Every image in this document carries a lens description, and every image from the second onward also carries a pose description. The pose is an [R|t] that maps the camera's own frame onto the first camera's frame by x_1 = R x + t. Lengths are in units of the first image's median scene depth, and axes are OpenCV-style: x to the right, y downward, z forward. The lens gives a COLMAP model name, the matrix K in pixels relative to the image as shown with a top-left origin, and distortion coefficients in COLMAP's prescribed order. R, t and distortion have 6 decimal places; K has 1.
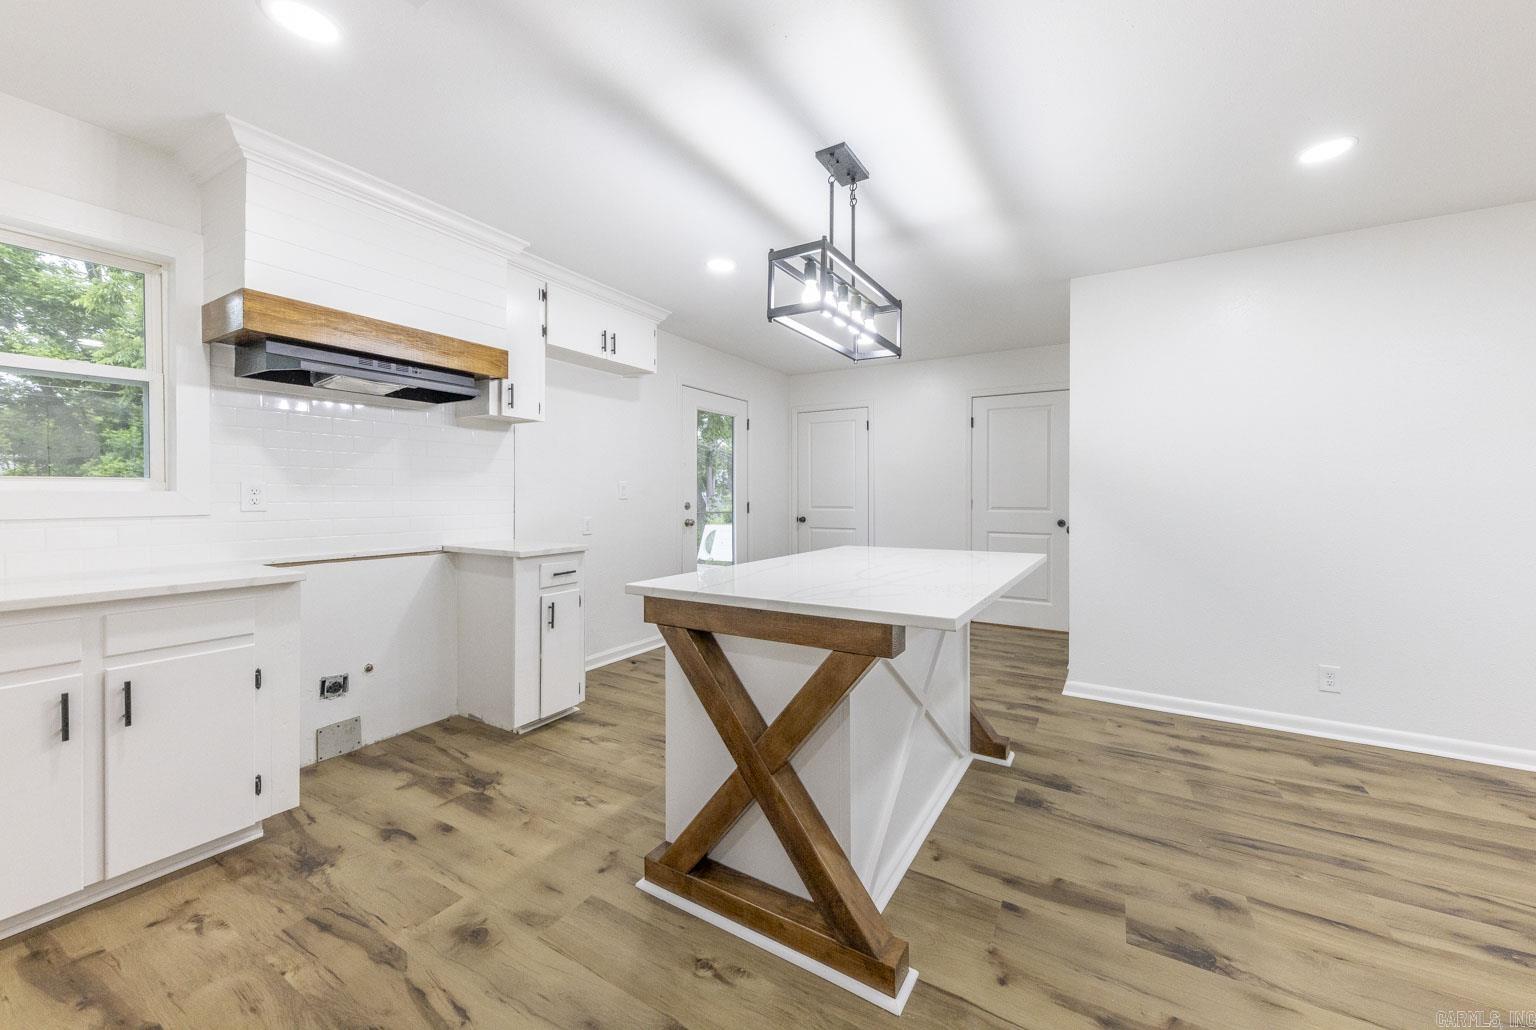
lens RADIAL K [[552.3, 0, 809.7], [0, 552.3, 496.8], [0, 0, 1]] dist [0.018395, -0.007091]
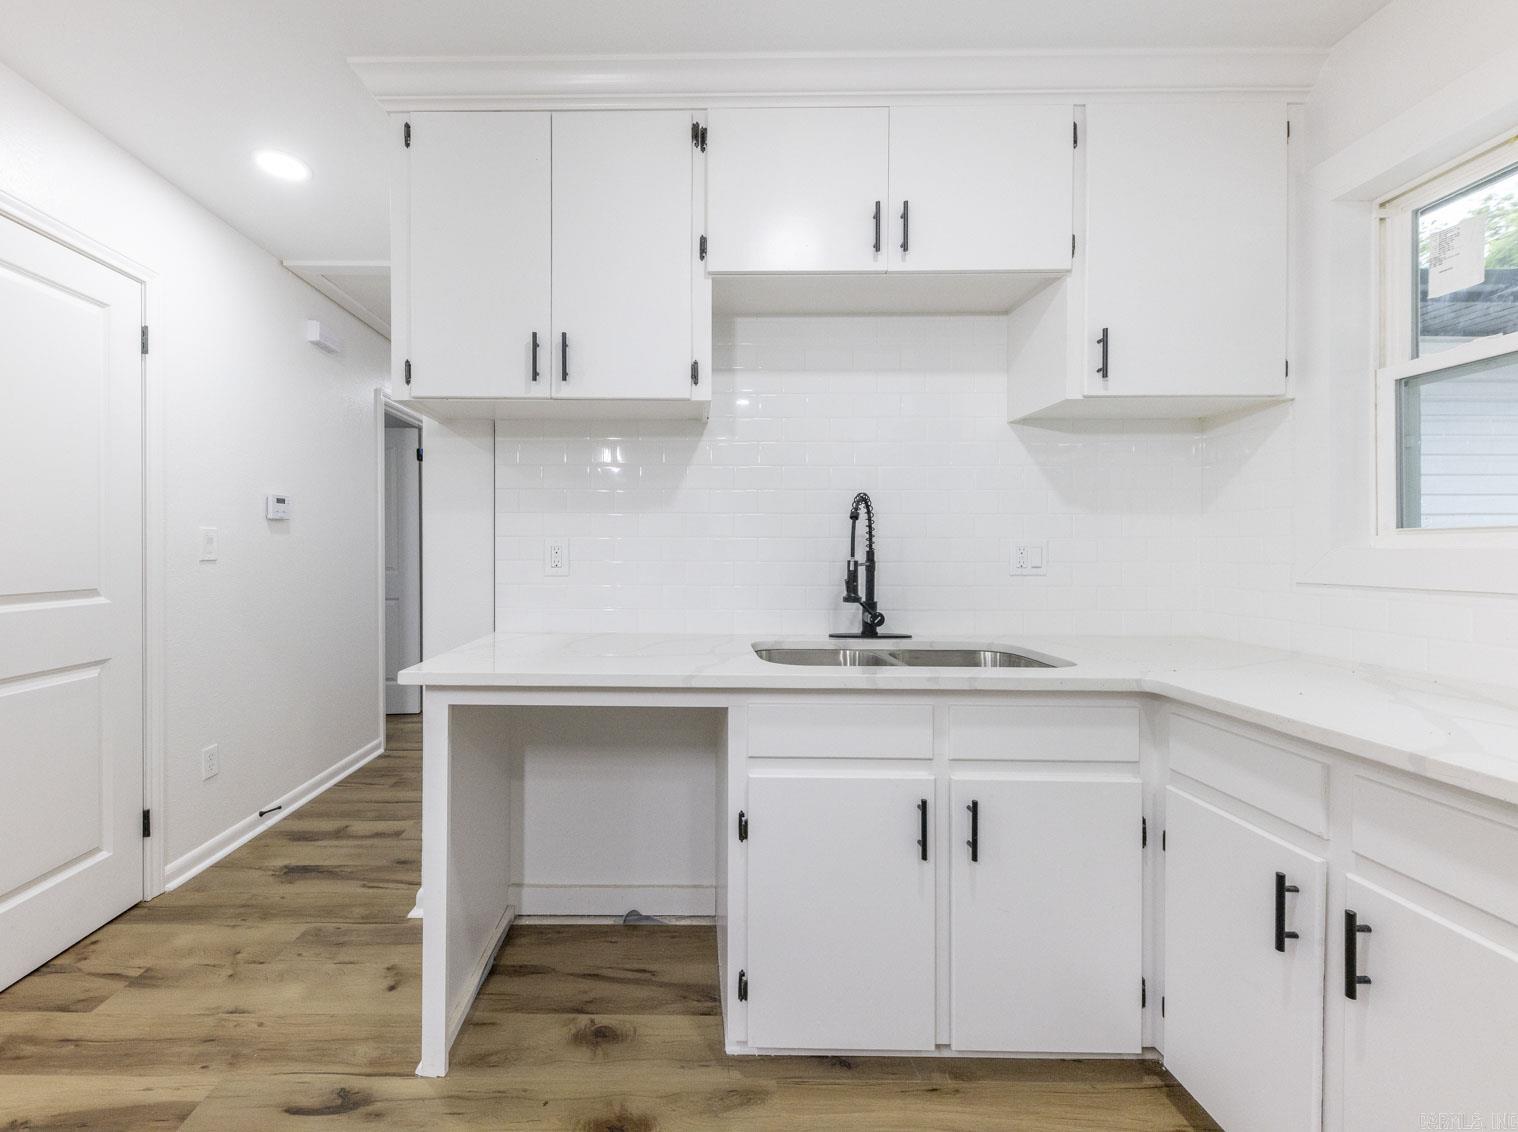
lens RADIAL K [[608.0, 0, 673.7], [0, 608.0, 548.2], [0, 0, 1]] dist [0.001544, 0.000234]
pose [[-0.880135, -0.004230, -0.474706, -0.241873], [-0.005469, 0.999984, 0.001231, -0.003449], [0.474693, 0.003680, -0.880144, 0.732243]]
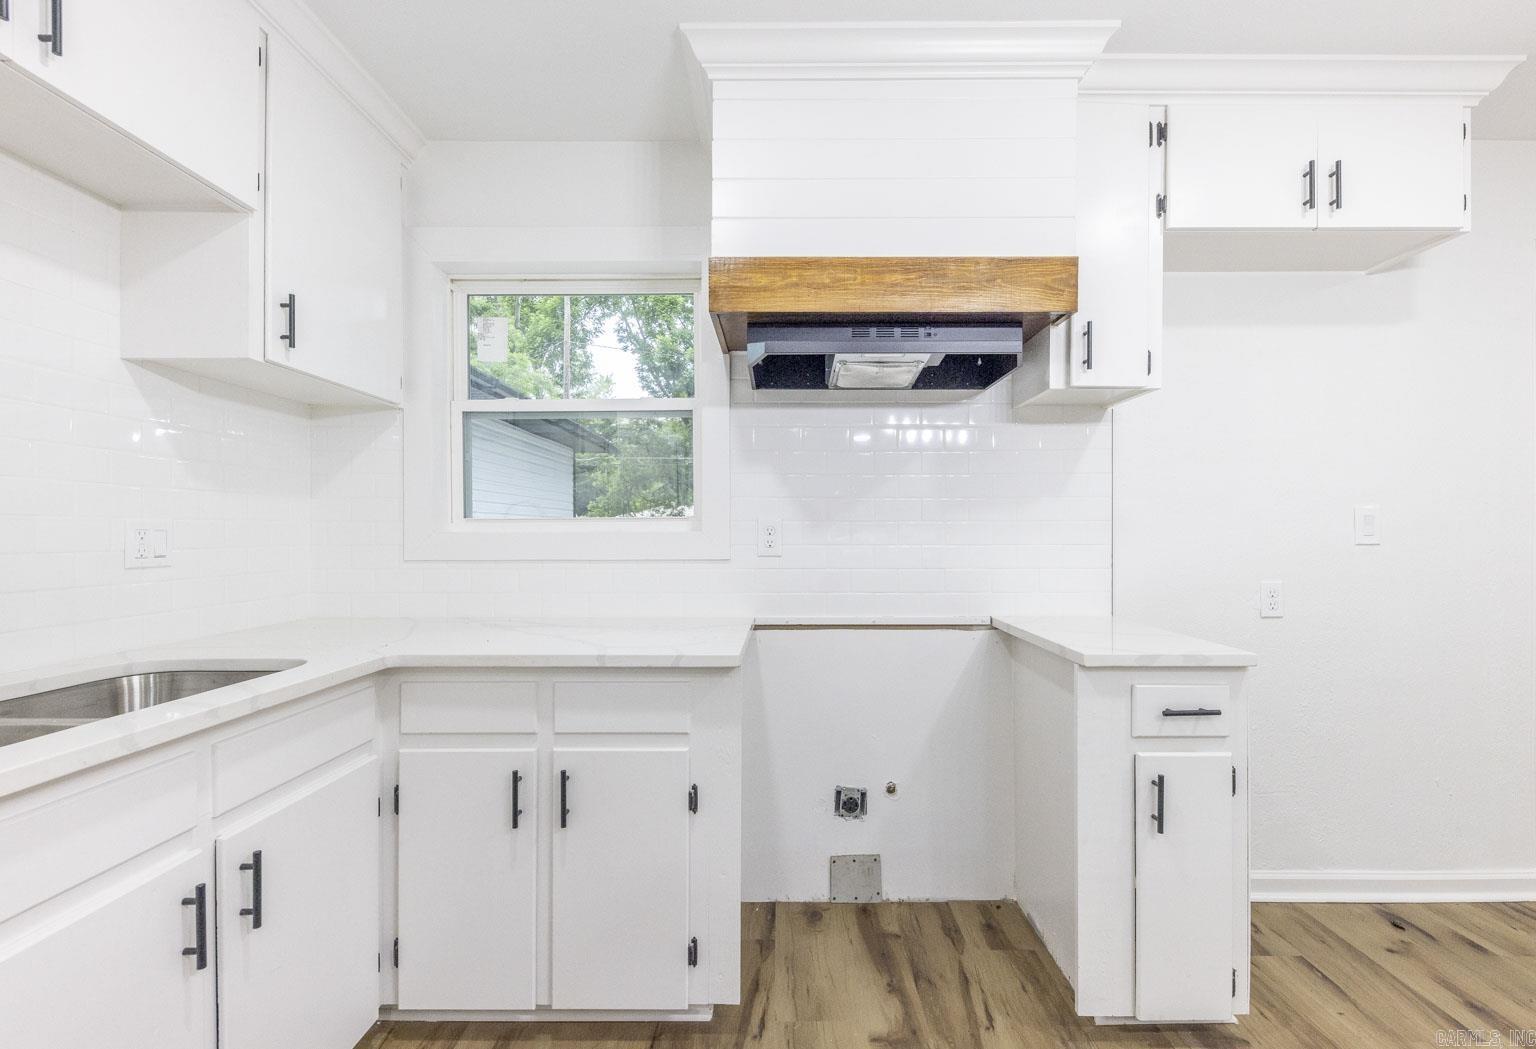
lens RADIAL K [[648.0, 0, 785.2], [0, 648.0, 533.2], [0, 0, 1]] dist [0.008580, -0.000454]
pose [[0.489104, -0.002227, -0.872223, -0.159916], [-0.002288, 0.999990, -0.003836, -0.002682], [0.872223, 0.003872, 0.489094, 0.501631]]
